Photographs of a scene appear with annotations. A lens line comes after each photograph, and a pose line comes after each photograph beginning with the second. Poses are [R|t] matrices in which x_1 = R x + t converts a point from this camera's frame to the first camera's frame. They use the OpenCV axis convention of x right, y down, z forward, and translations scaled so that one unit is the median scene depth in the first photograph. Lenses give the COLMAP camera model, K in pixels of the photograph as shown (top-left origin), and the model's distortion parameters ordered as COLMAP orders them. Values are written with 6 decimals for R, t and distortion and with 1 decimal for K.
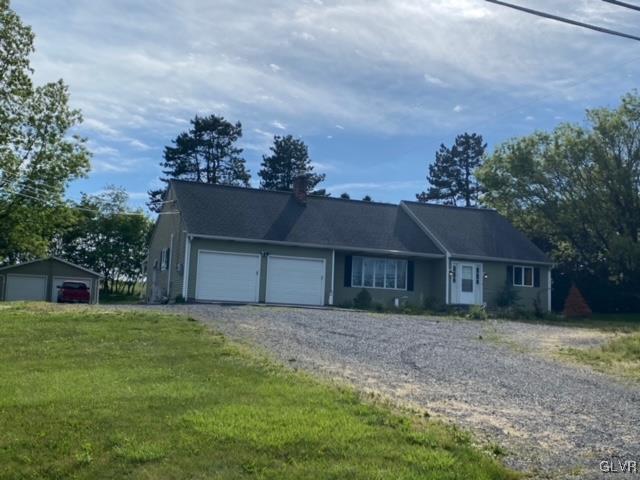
lens RADIAL K [[732.7, 0, 320.0], [0, 732.7, 240.0], [0, 0, 1]] dist [-0.012666, -0.008423]
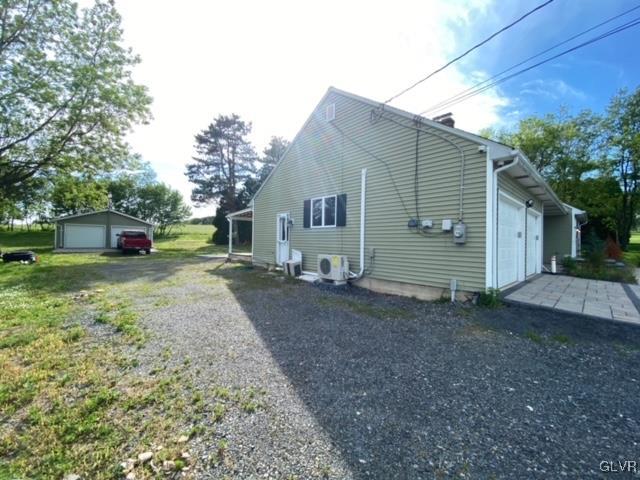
lens RADIAL K [[257.0, 0, 304.5], [0, 257.0, 241.5], [0, 0, 1]] dist [0.001792, 0.000026]
pose [[0.950471, -0.015892, 0.310408, -0.170581], [-0.023081, 0.992326, 0.121480, 0.014614], [-0.309956, -0.122627, 0.942810, 0.437291]]
